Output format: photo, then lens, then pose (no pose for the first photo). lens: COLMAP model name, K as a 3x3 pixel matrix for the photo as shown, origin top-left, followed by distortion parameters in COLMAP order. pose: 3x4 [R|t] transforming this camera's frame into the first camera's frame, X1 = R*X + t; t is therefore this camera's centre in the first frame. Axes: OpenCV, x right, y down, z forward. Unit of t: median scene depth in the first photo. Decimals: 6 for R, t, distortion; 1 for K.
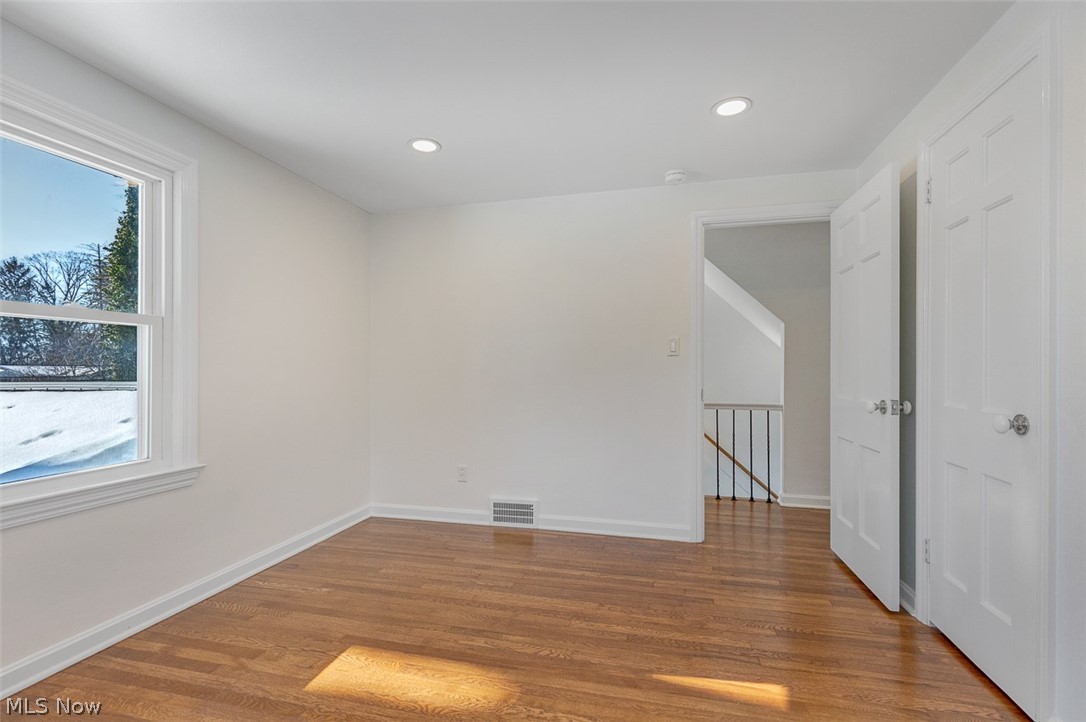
lens RADIAL K [[500.9, 0, 537.6], [0, 500.9, 366.2], [0, 0, 1]] dist [0.009528, 0.000484]
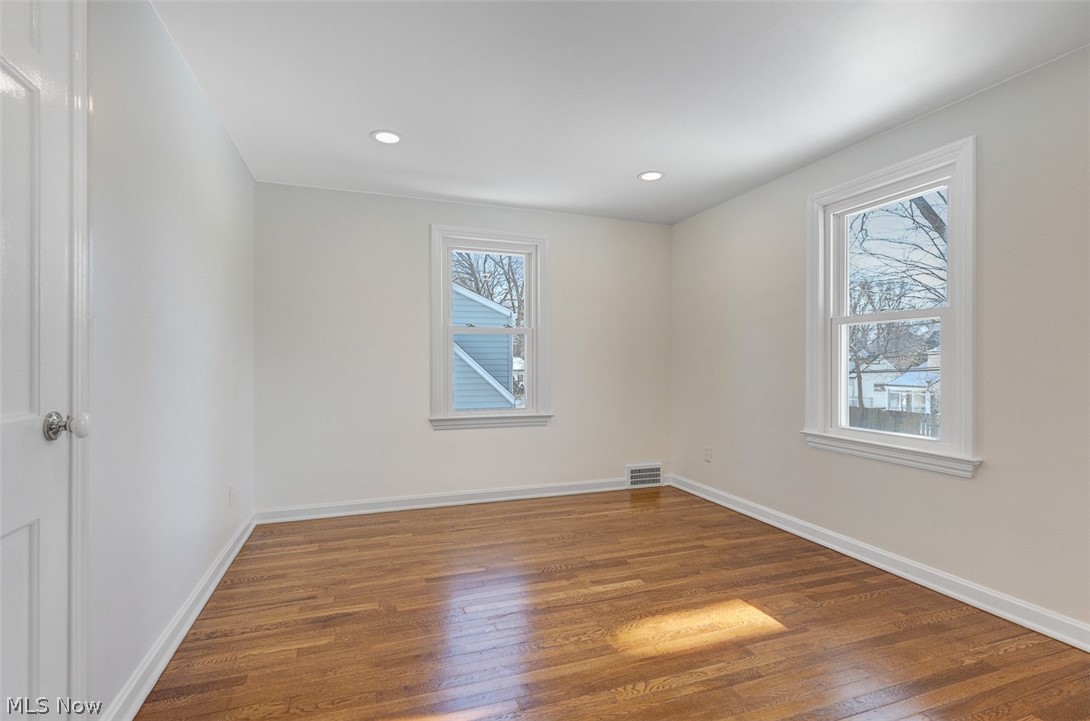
lens RADIAL K [[502.8, 0, 540.2], [0, 502.8, 361.7], [0, 0, 1]] dist [0.009528, 0.000484]
pose [[-0.822440, -0.000056, -0.568852, 0.641629], [0.001552, 0.999996, -0.002343, 0.018051], [0.568849, -0.002809, -0.822437, 1.605787]]
